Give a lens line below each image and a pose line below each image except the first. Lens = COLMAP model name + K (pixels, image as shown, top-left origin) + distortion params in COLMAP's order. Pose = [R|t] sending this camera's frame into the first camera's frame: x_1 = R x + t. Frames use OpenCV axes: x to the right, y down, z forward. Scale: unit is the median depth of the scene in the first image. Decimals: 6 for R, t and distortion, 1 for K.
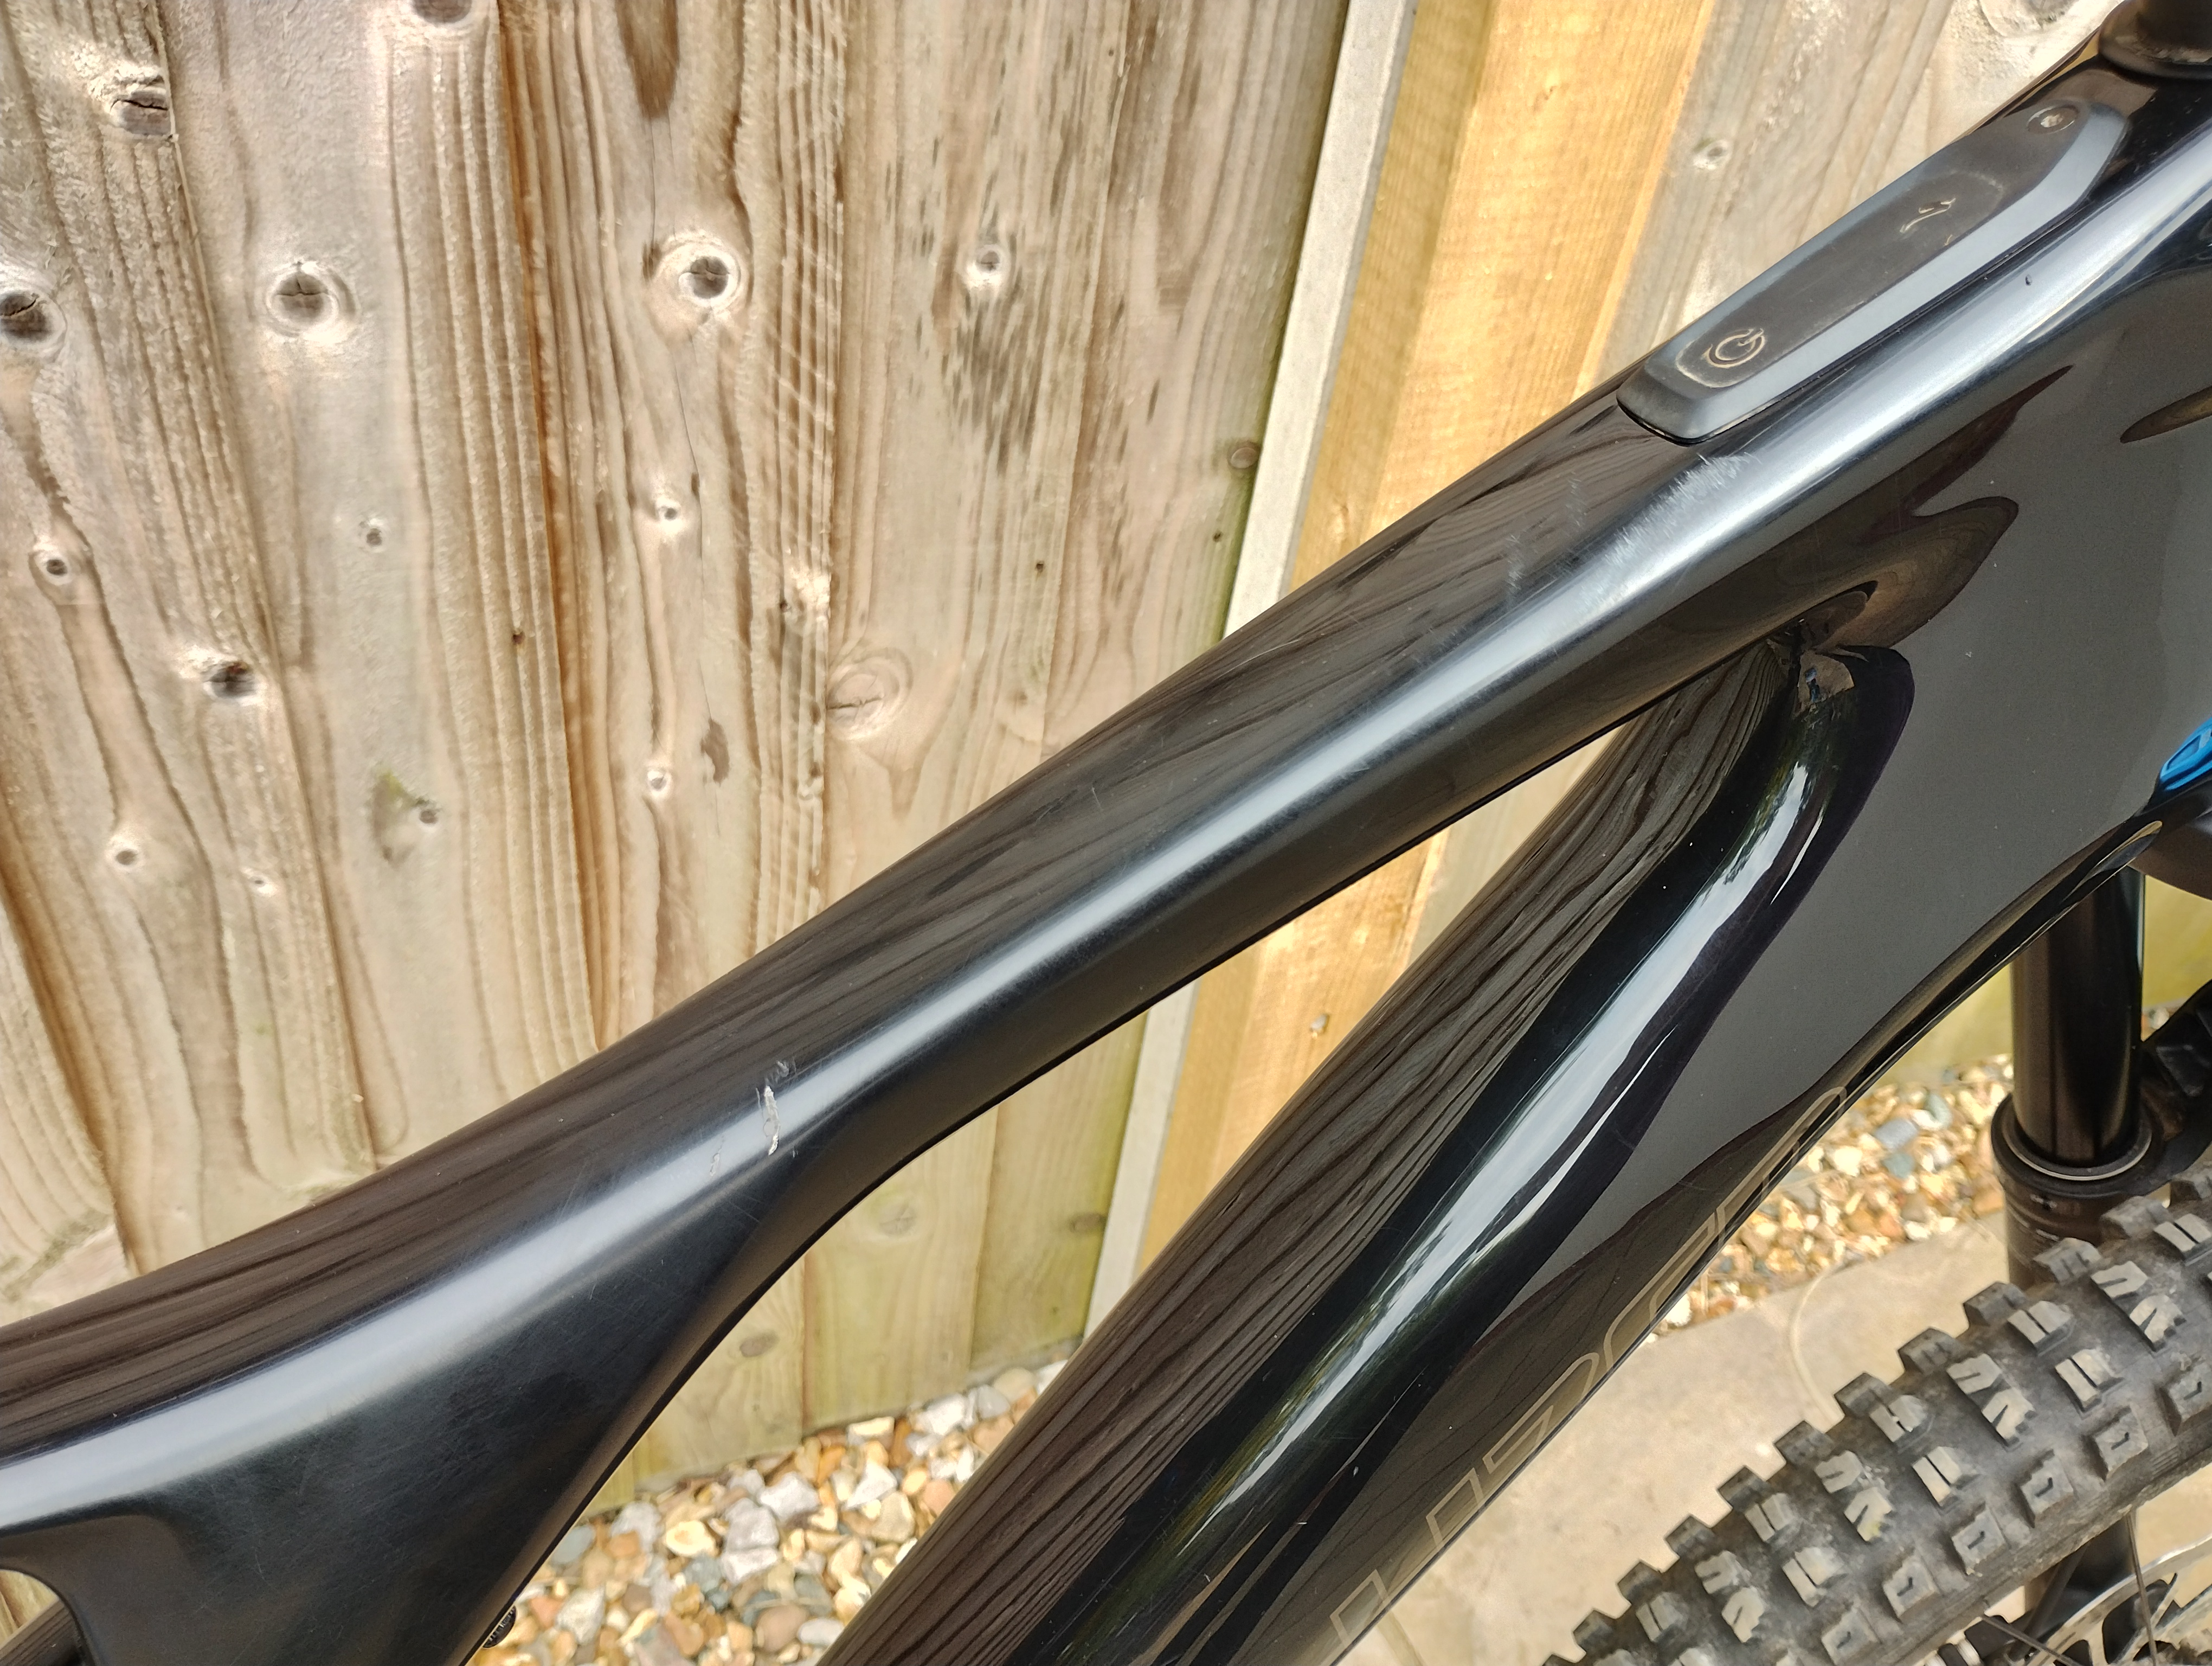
lens RADIAL K [[1859.7, 0, 1106.0], [0, 1859.7, 833.0], [0, 0, 1]] dist [0.045763, -0.076956]
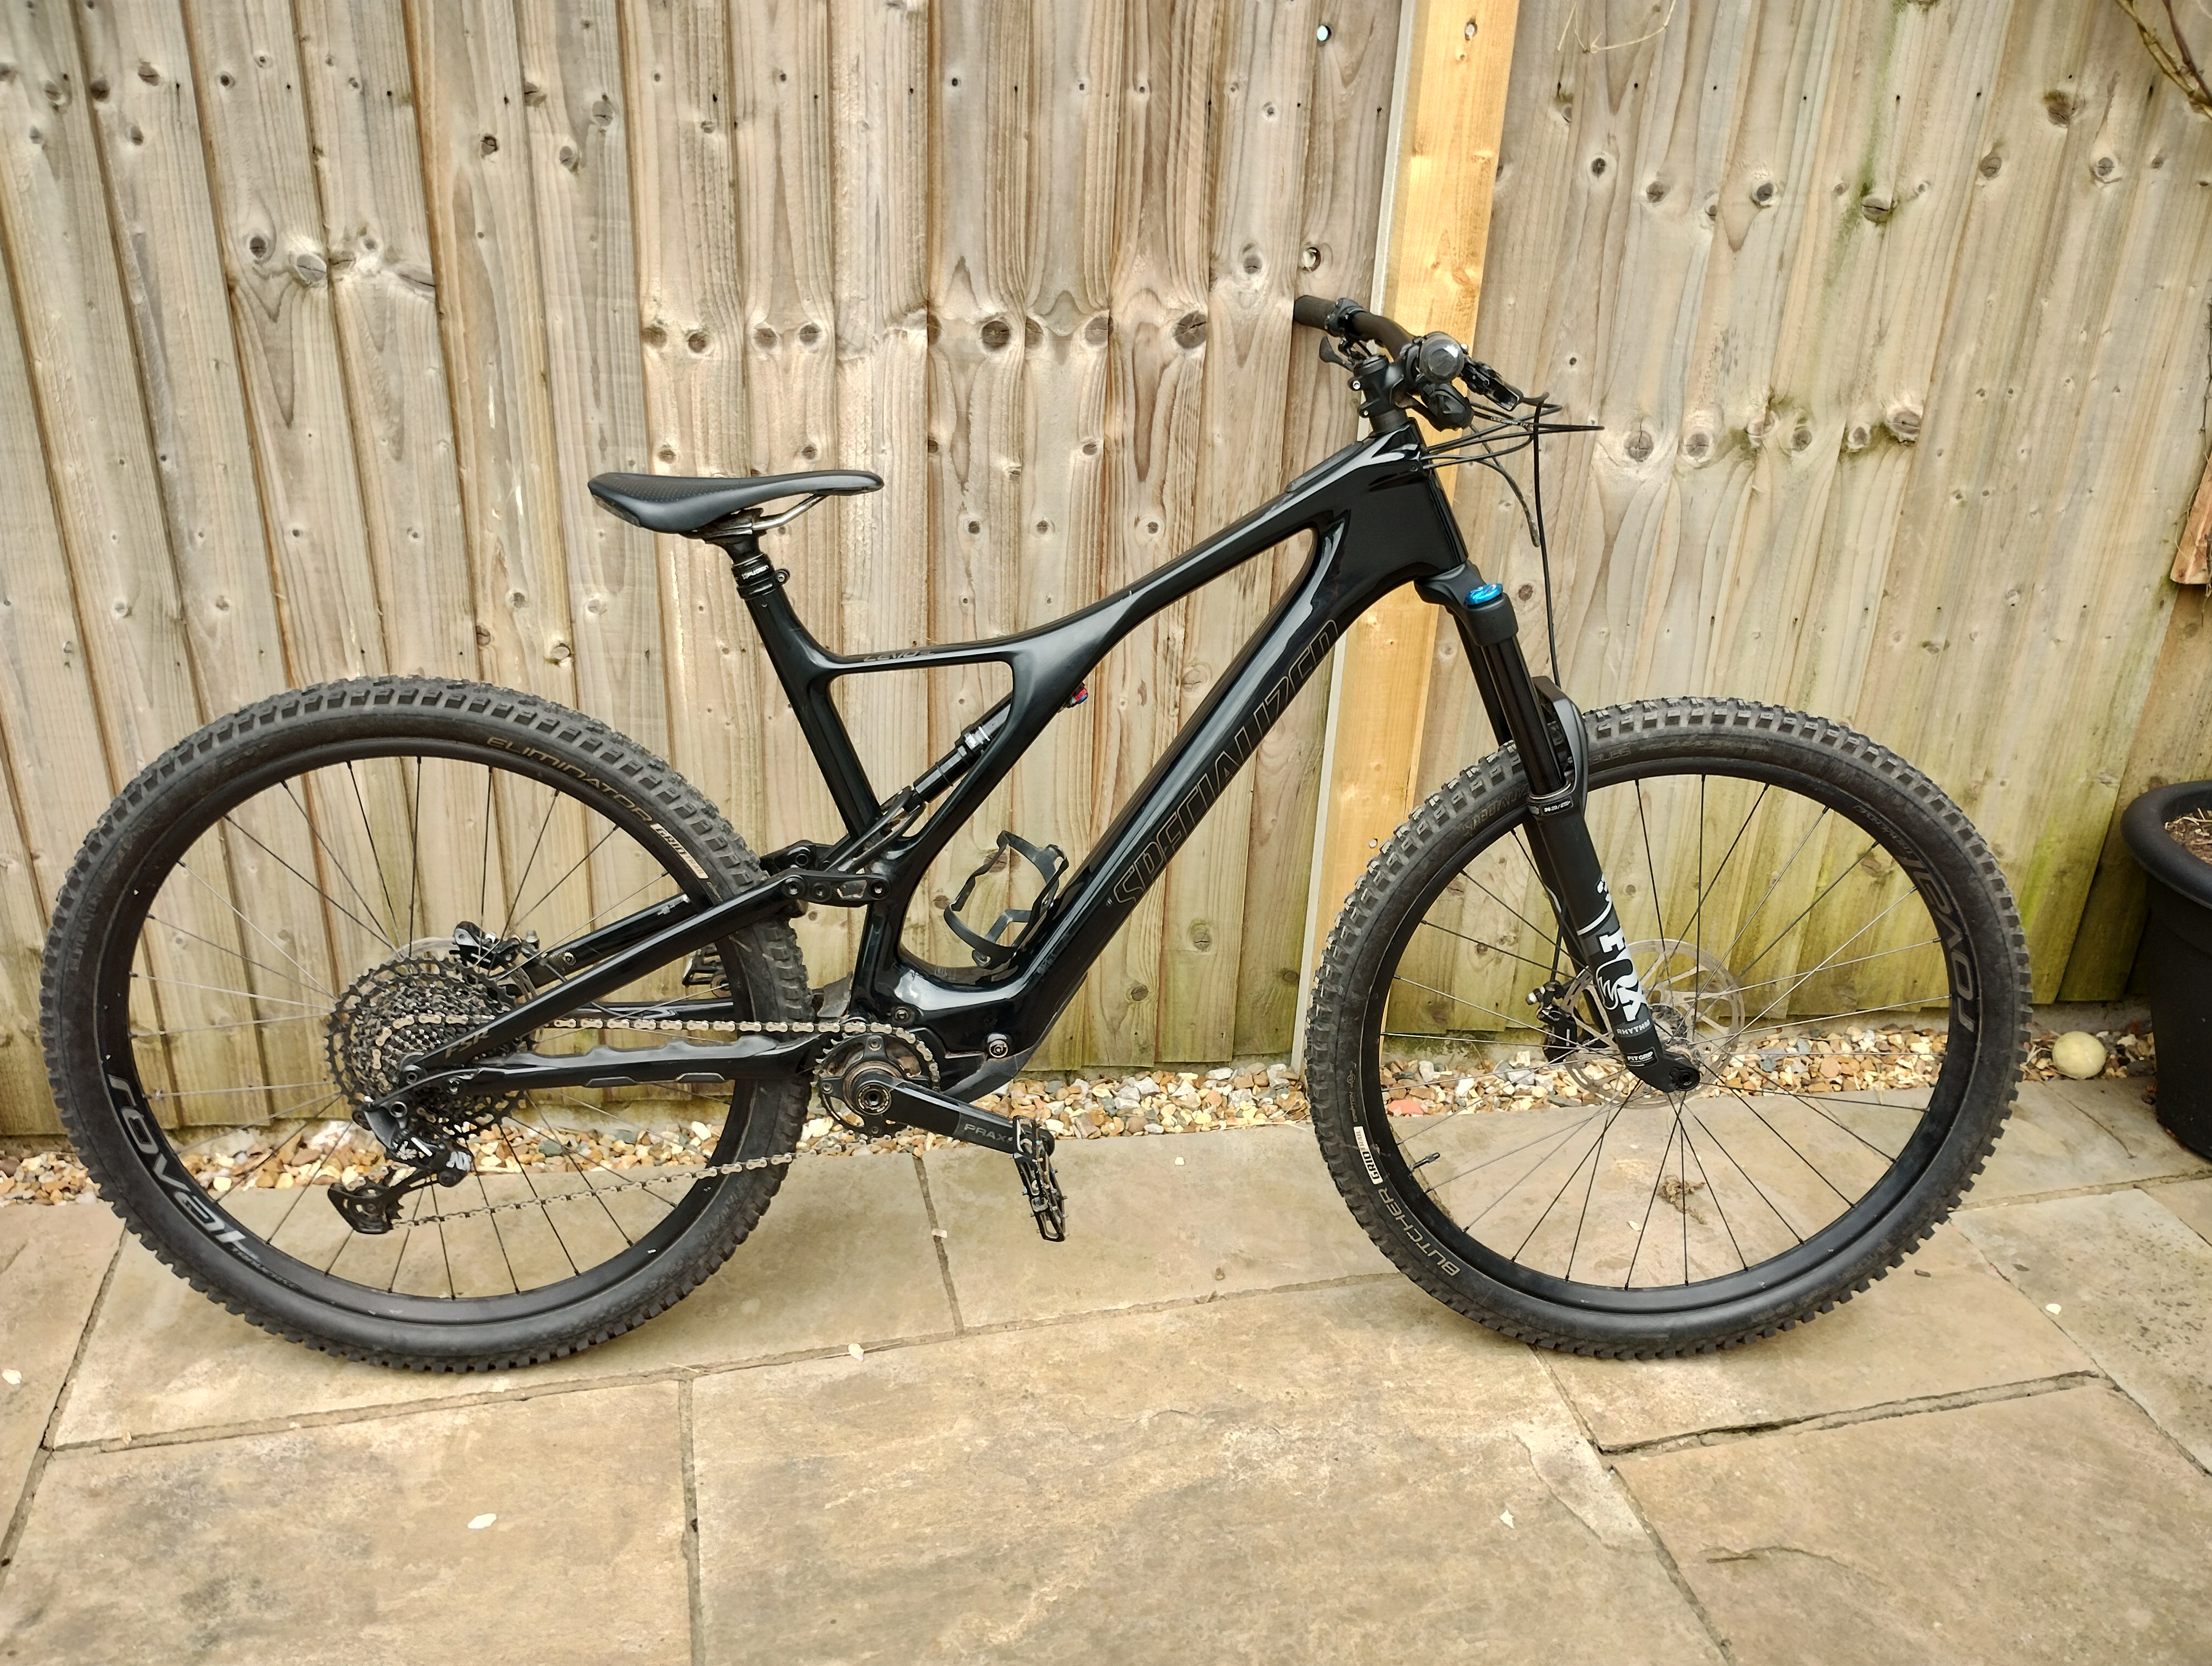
lens RADIAL K [[1815.6, 0, 1106.0], [0, 1815.6, 833.0], [0, 0, 1]] dist [0.053326, -0.094314]
pose [[0.962808, 0.043012, -0.266741, 0.559306], [-0.112037, 0.961927, -0.249288, 0.980090], [0.245863, 0.269902, 0.930970, -1.783232]]
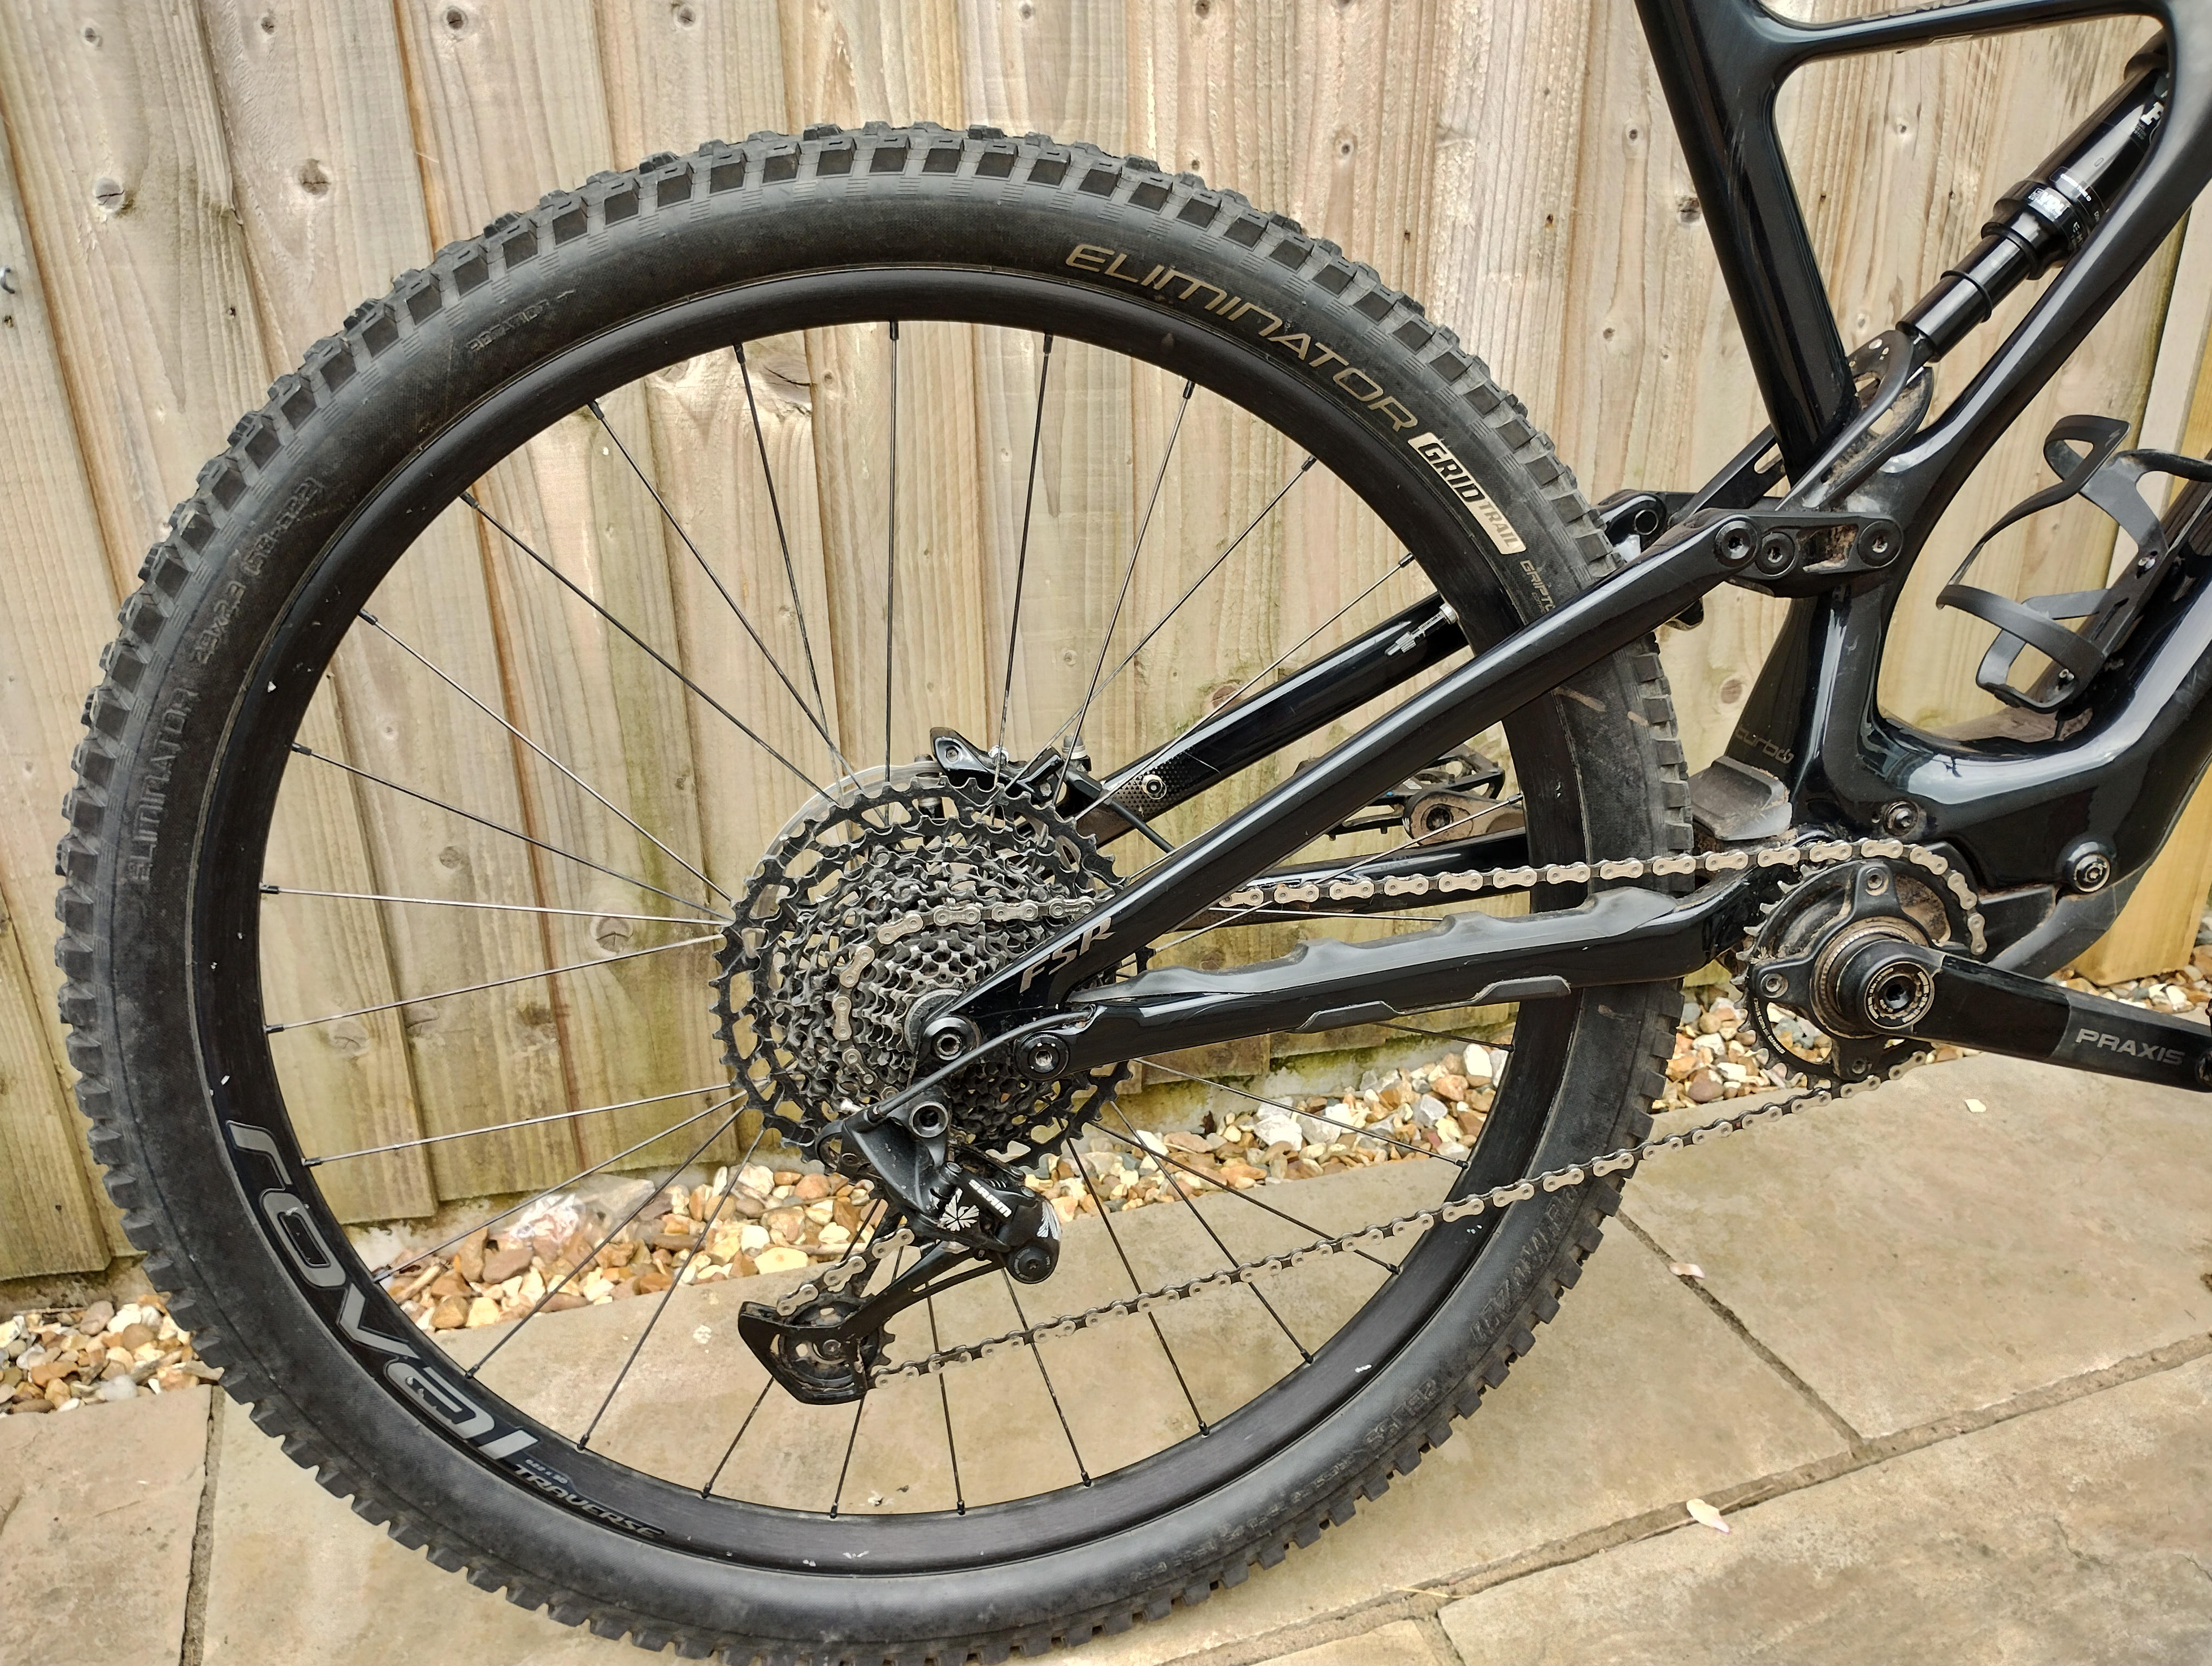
lens RADIAL K [[1859.7, 0, 1106.0], [0, 1859.7, 833.0], [0, 0, 1]] dist [0.045763, -0.076956]
pose [[0.978569, -0.056094, -0.198130, -0.665847], [0.002168, 0.964935, -0.262481, 0.958359], [0.205906, 0.256426, 0.944377, -0.696326]]
